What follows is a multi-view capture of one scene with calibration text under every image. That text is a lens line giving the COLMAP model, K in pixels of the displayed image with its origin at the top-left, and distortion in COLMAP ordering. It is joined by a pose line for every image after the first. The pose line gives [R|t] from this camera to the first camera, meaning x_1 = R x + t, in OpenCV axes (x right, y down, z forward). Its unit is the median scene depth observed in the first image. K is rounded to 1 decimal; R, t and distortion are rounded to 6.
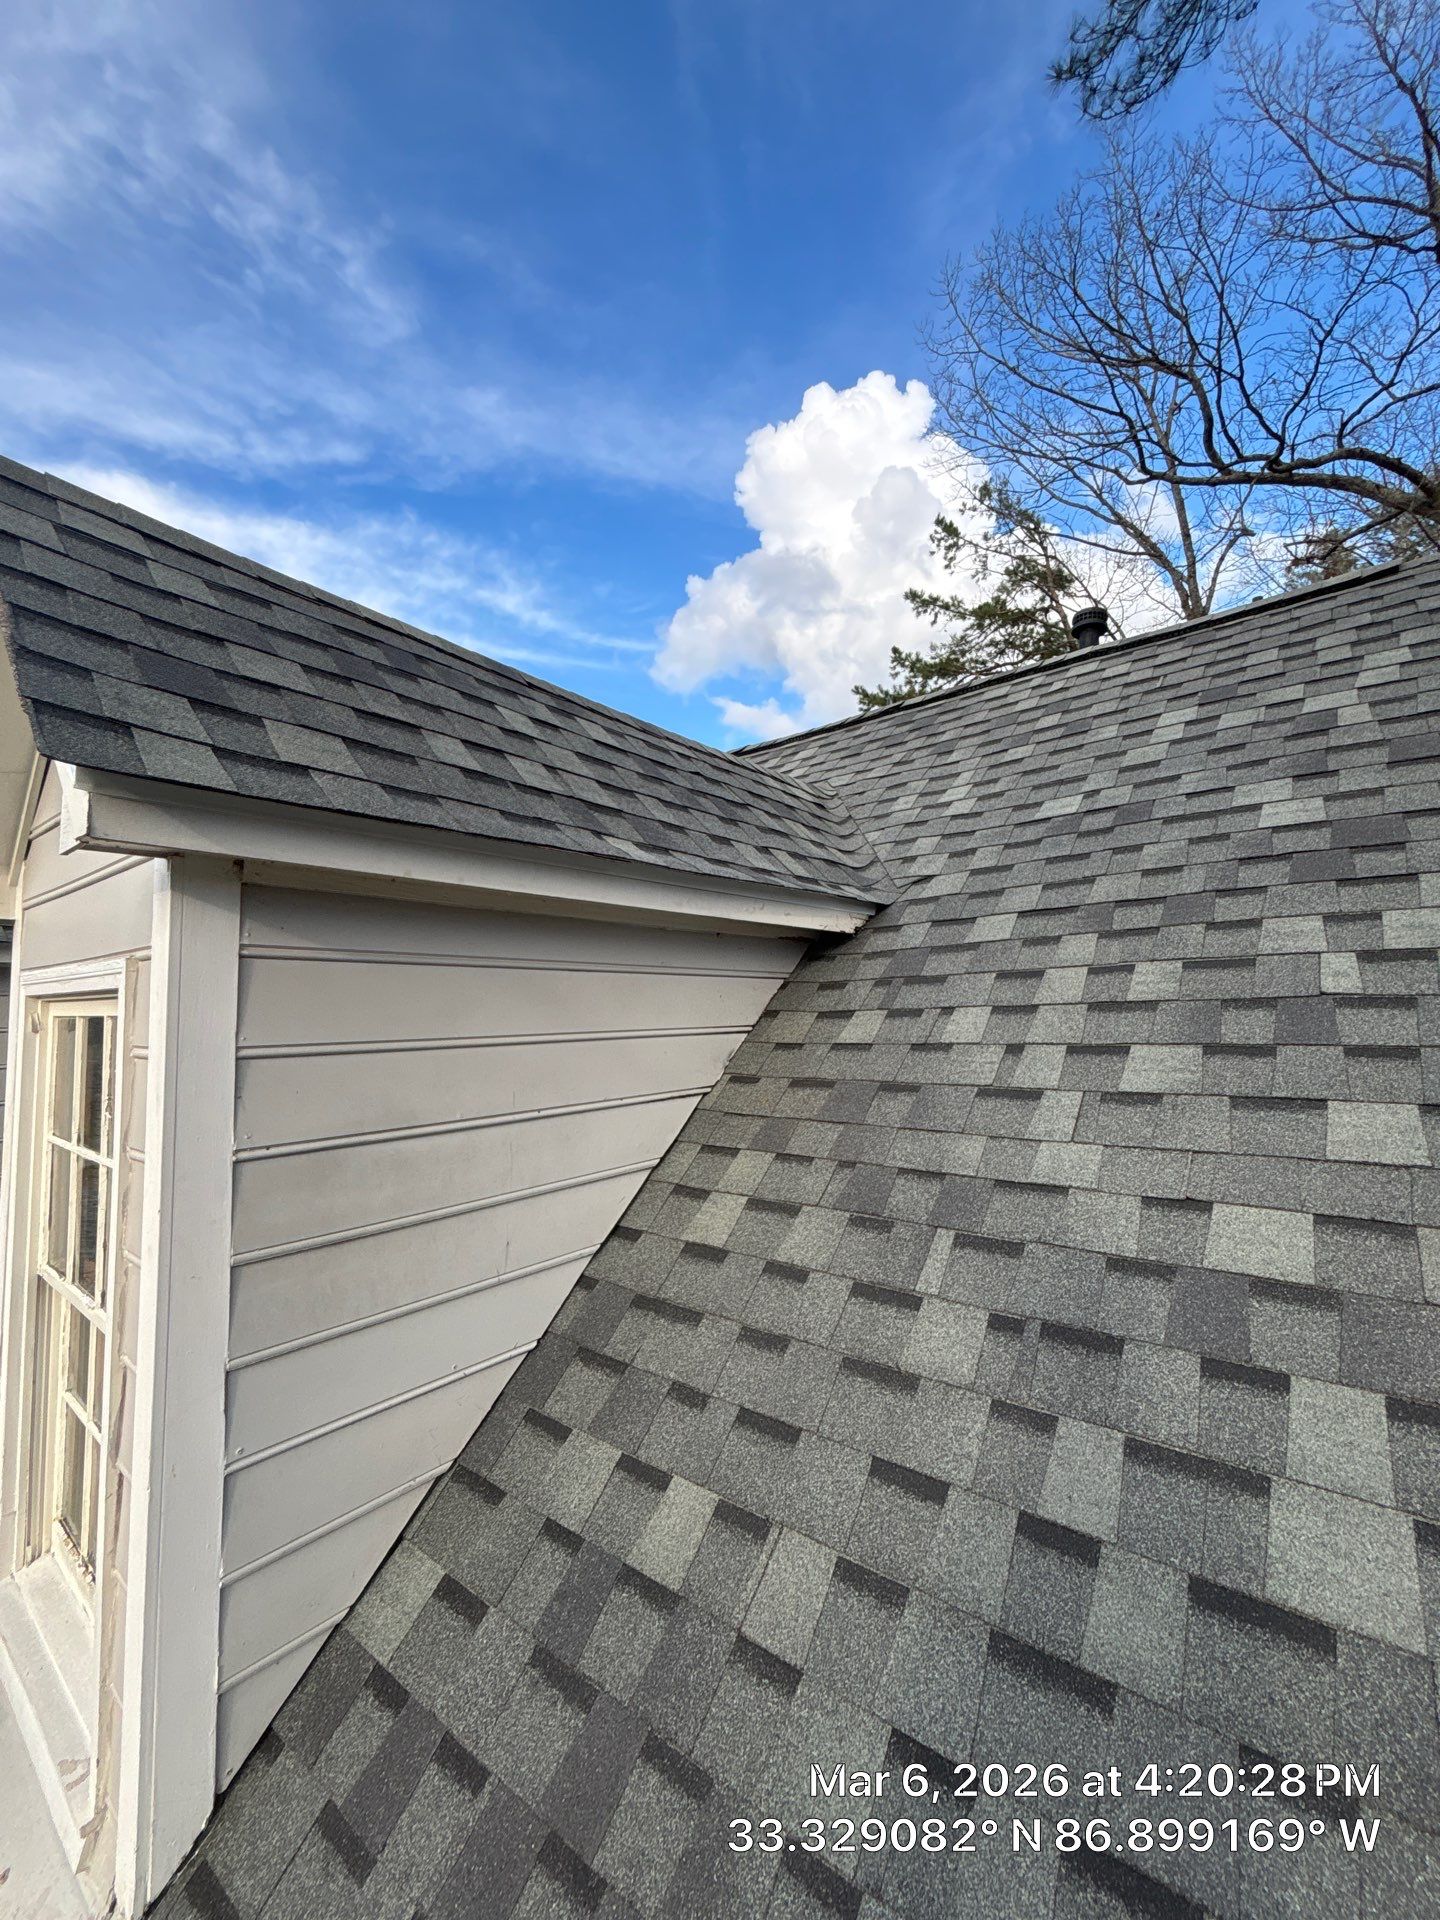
lens RADIAL K [[775.9, 0, 717.0], [0, 775.9, 950.0], [0, 0, 1]] dist [0.001783, -0.000872]
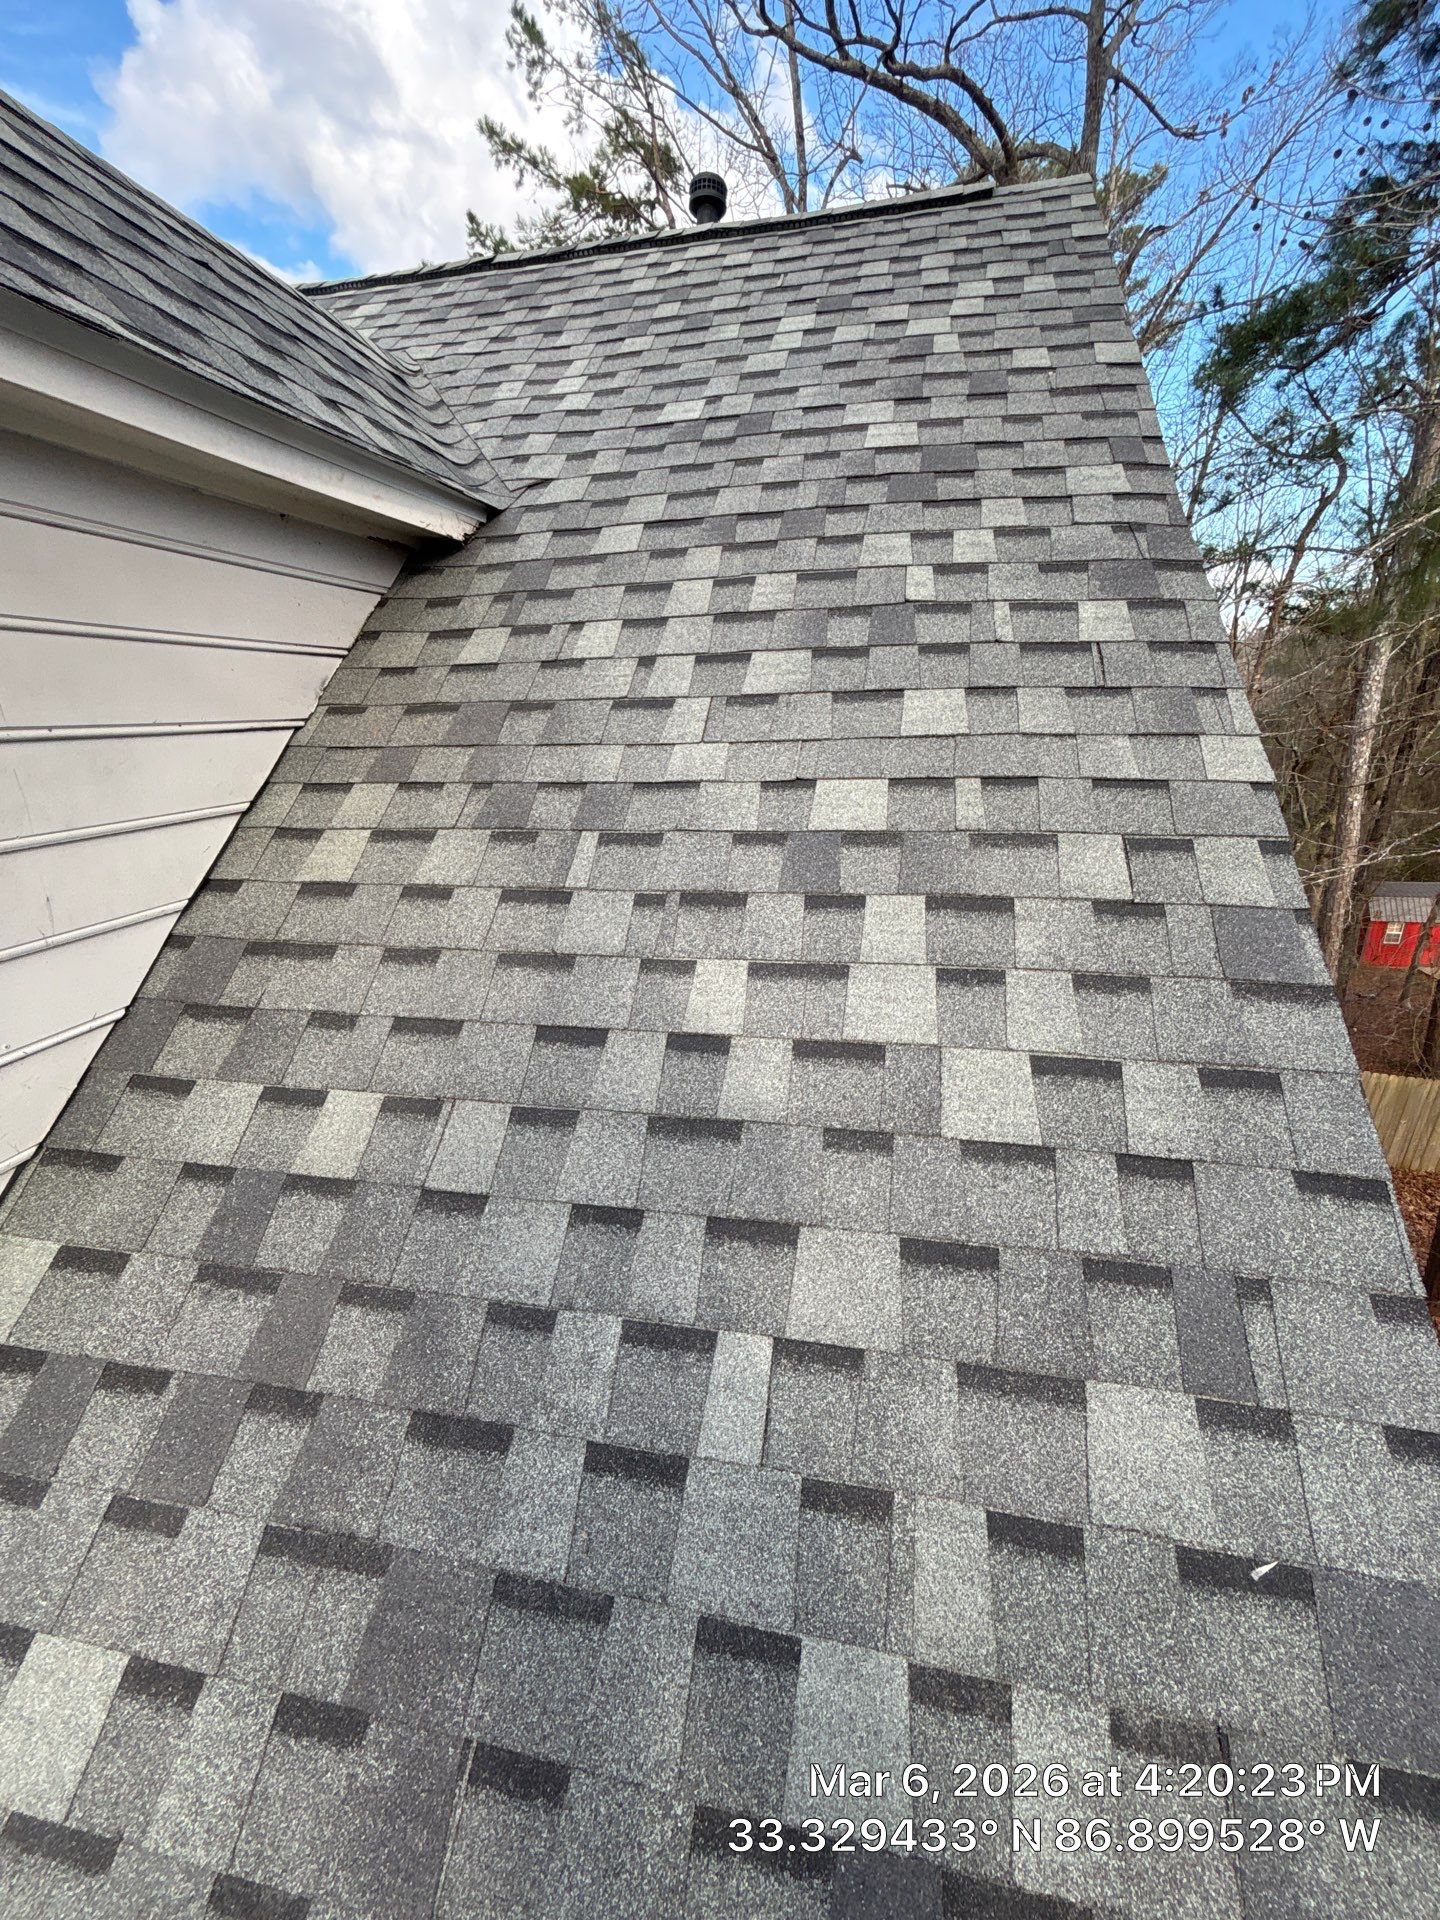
lens RADIAL K [[775.9, 0, 711.1], [0, 775.9, 973.0], [0, 0, 1]] dist [0.001783, -0.000872]
pose [[0.887228, -0.144388, 0.438154, -0.029198], [-0.027392, 0.931597, 0.362461, 0.139555], [-0.460518, -0.333587, 0.822583, 0.031187]]
